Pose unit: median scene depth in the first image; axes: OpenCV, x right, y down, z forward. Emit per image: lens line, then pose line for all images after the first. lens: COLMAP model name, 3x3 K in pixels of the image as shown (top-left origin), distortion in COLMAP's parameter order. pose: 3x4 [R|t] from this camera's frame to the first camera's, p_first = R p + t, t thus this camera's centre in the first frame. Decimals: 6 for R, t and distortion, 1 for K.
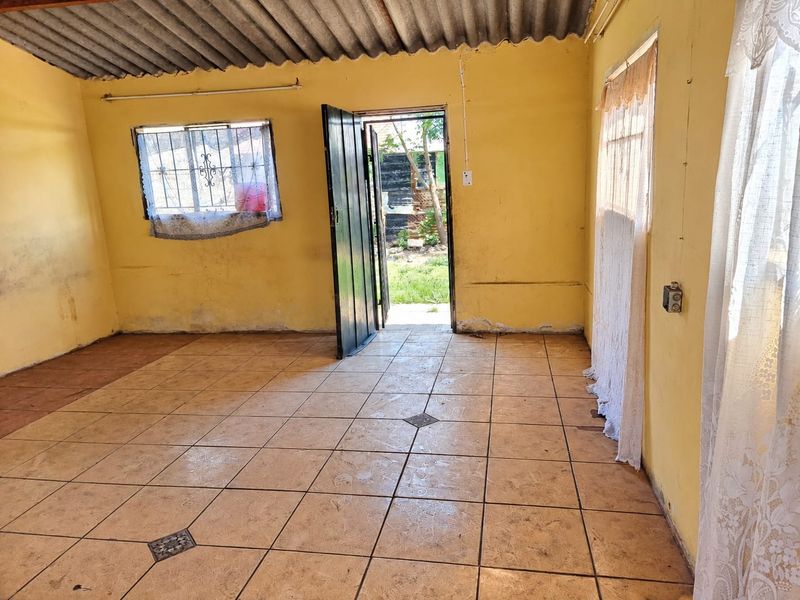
lens RADIAL K [[557.8, 0, 417.9], [0, 557.8, 288.5], [0, 0, 1]] dist [0.085787, -0.075299]
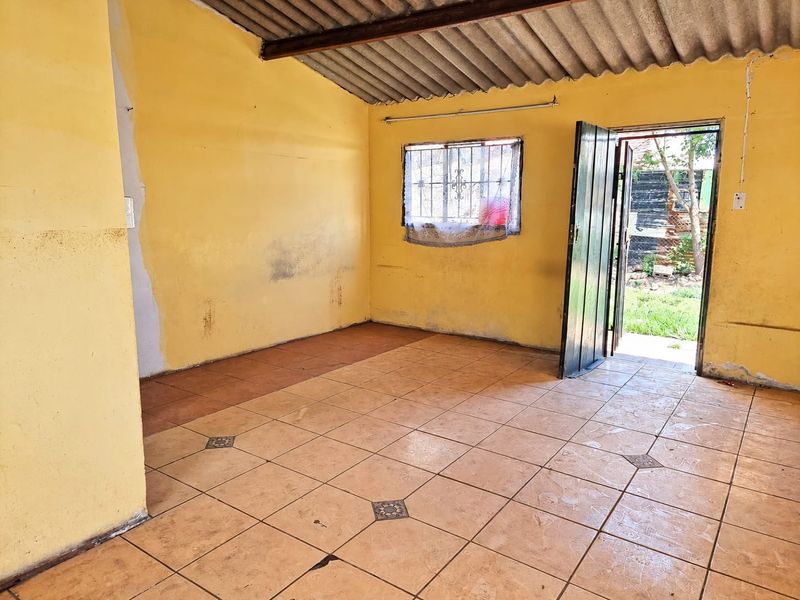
lens RADIAL K [[556.9, 0, 400.7], [0, 556.9, 294.0], [0, 0, 1]] dist [0.092220, -0.073380]
pose [[0.899962, 0.120407, -0.419011, 0.003745], [-0.127591, 0.991766, 0.010950, 0.002753], [0.416880, 0.043608, 0.907915, -0.015129]]
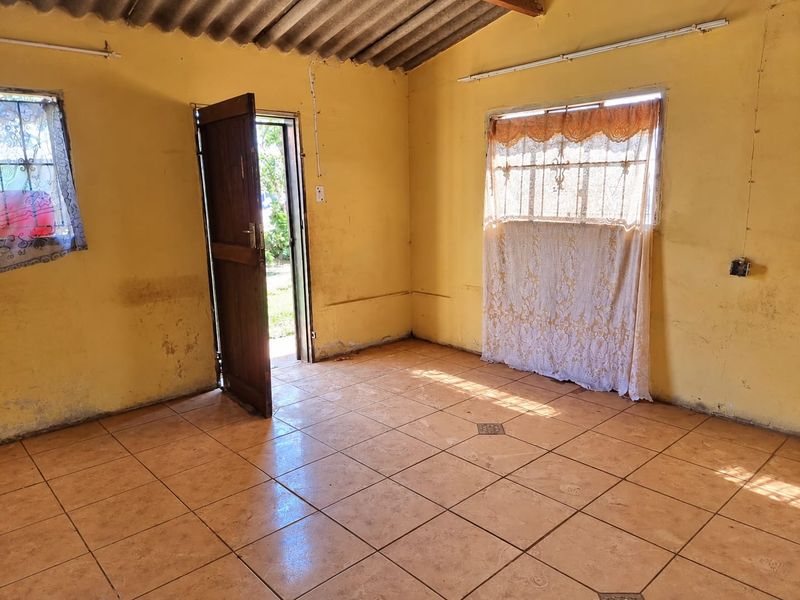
lens RADIAL K [[556.9, 0, 400.7], [0, 556.9, 294.0], [0, 0, 1]] dist [0.092220, -0.073380]
pose [[0.614584, -0.109664, 0.781191, -0.563748], [0.142925, 0.989380, 0.026447, -0.035487], [-0.775796, 0.095398, 0.623731, 0.313854]]
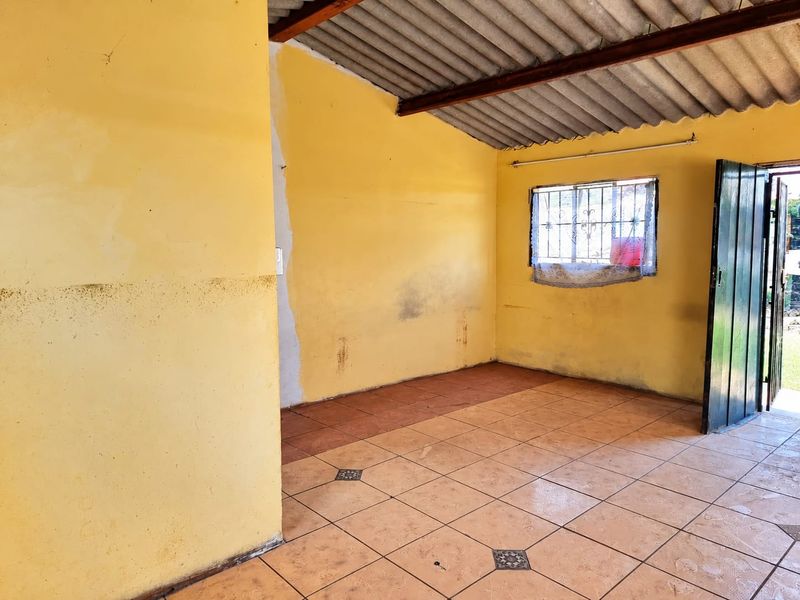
lens RADIAL K [[557.8, 0, 417.9], [0, 557.8, 288.5], [0, 0, 1]] dist [0.085787, -0.075299]
pose [[0.796949, 0.094065, -0.596677, 0.016501], [-0.145033, 0.988703, -0.037845, -0.003314], [0.586377, 0.116698, 0.801589, -0.027073]]
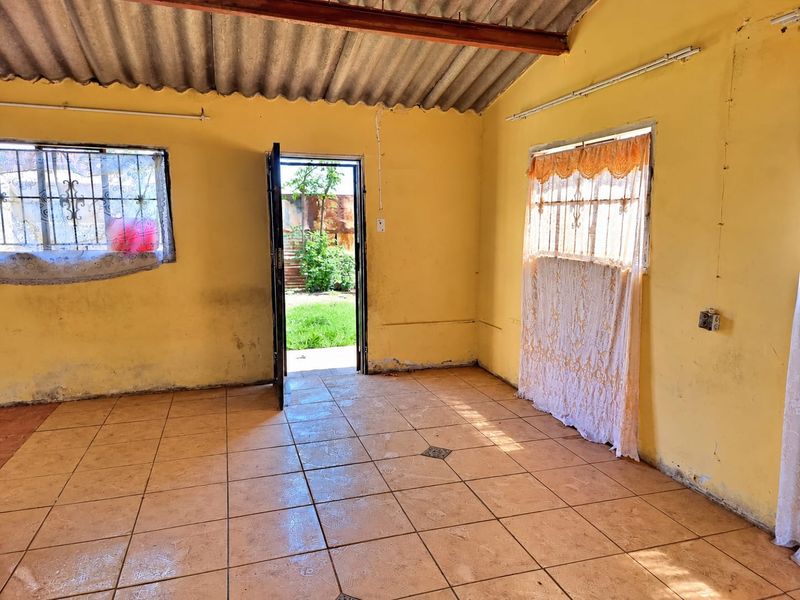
lens RADIAL K [[552.6, 0, 414.0], [0, 552.6, 297.9], [0, 0, 1]] dist [0.094101, -0.072721]
pose [[0.881697, -0.014042, 0.471607, -0.342317], [0.047042, 0.997193, -0.058256, 0.003729], [-0.469465, 0.073549, 0.879883, 0.055956]]
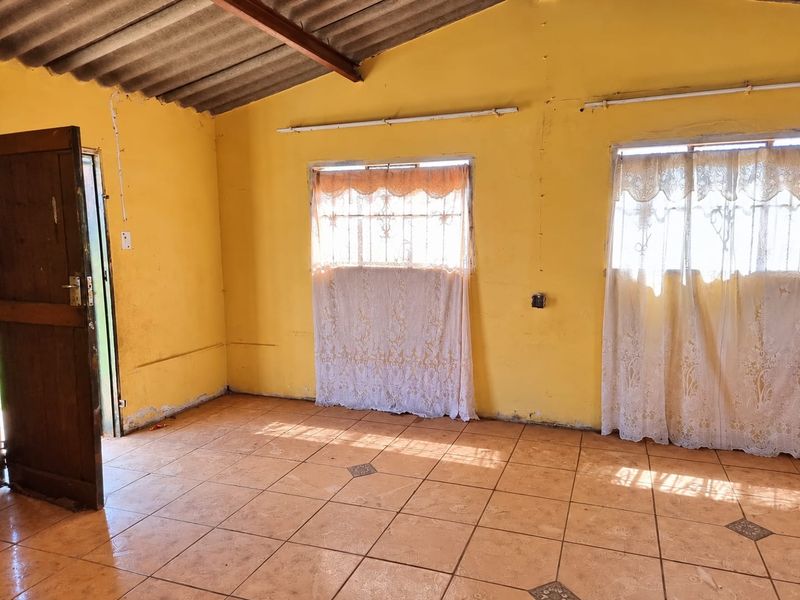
lens RADIAL K [[556.9, 0, 400.7], [0, 556.9, 294.0], [0, 0, 1]] dist [0.092220, -0.073380]
pose [[0.195068, -0.066540, 0.978530, -0.638509], [0.193663, 0.980666, 0.028079, -0.063277], [-0.961480, 0.184028, 0.204183, 0.441269]]
